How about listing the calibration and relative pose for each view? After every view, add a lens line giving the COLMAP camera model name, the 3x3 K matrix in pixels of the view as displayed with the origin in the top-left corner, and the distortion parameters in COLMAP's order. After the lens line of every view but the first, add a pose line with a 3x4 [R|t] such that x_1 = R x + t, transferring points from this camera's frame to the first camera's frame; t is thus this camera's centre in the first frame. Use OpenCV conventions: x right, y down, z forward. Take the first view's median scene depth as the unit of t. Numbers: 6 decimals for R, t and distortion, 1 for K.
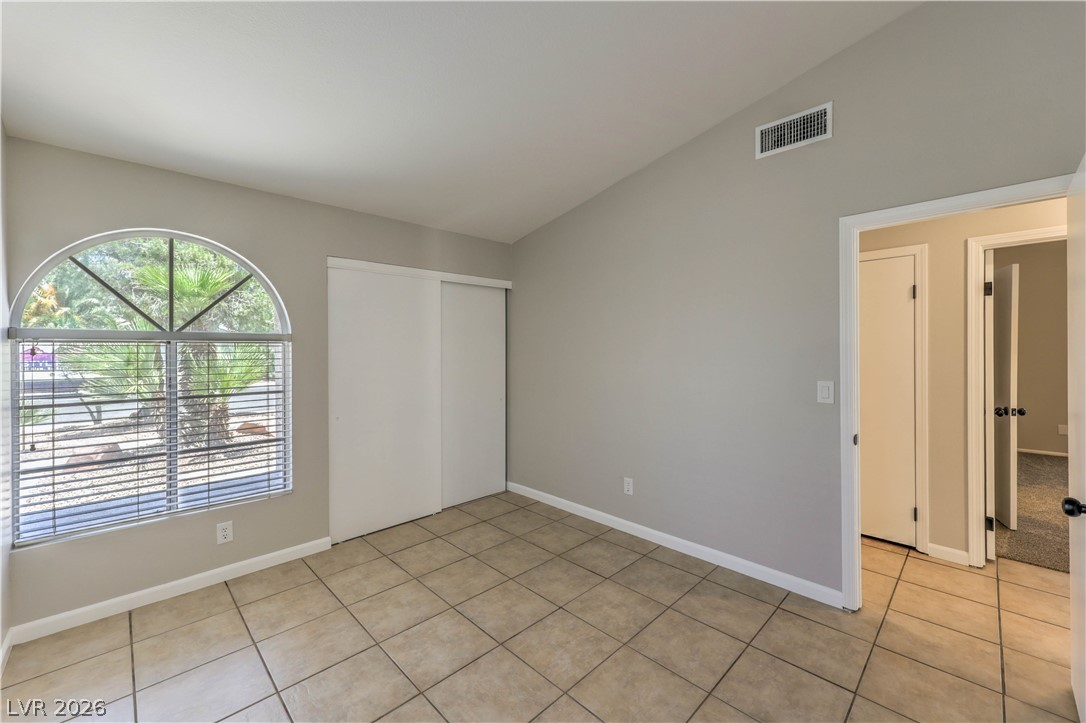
lens RADIAL K [[434.6, 0, 543.8], [0, 434.6, 347.0], [0, 0, 1]] dist [0.000161, 0.000508]
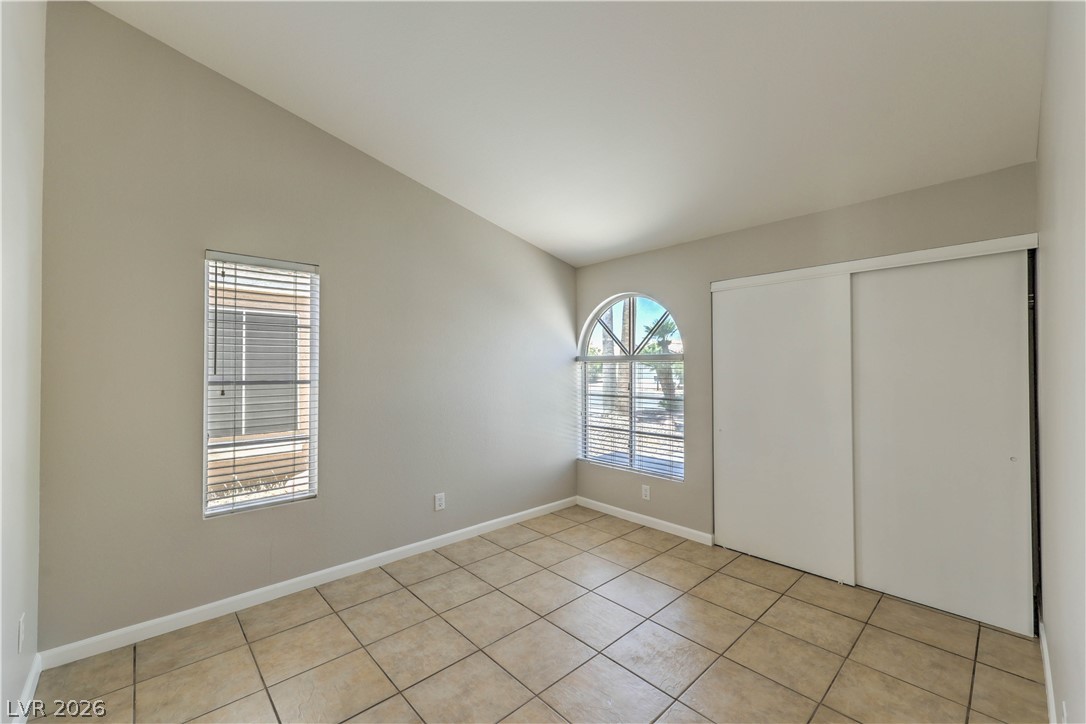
lens RADIAL K [[439.2, 0, 542.6], [0, 439.2, 359.4], [0, 0, 1]] dist [0.000969, 0.000228]
pose [[-0.034671, -0.014480, -0.999294, 0.666304], [0.009856, 0.999841, -0.014830, -0.000525], [0.999350, -0.010363, -0.034523, 0.627037]]
